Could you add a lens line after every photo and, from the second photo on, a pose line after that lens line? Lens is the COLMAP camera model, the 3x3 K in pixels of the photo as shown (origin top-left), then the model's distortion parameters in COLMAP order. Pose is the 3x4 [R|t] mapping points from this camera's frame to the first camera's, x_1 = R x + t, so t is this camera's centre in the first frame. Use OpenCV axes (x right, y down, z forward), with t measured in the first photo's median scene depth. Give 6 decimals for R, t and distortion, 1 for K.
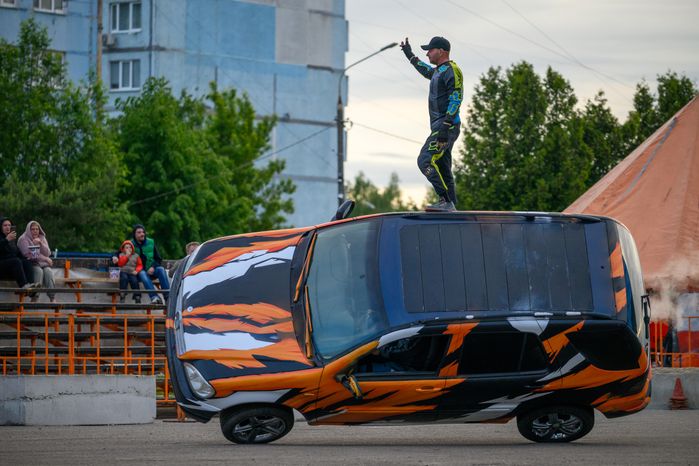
lens RADIAL K [[3373.3, 0, 349.0], [0, 3373.3, 233.4], [0, 0, 1]] dist [0.061282, 0.000000]
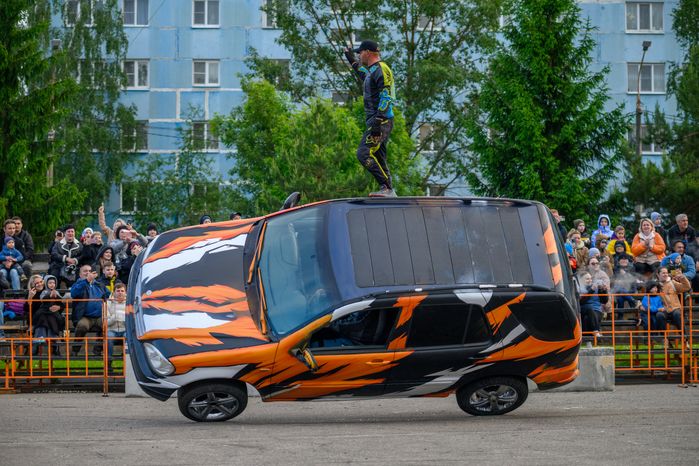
lens RADIAL K [[1877.4, 0, 351.0], [0, 1877.4, 234.9], [0, 0, 1]] dist [-0.086408, 0.000000]
pose [[0.996995, -0.014216, 0.076146, -0.028590], [0.020485, 0.996406, -0.082194, 0.054096], [-0.074704, 0.083507, 0.993703, 0.412988]]
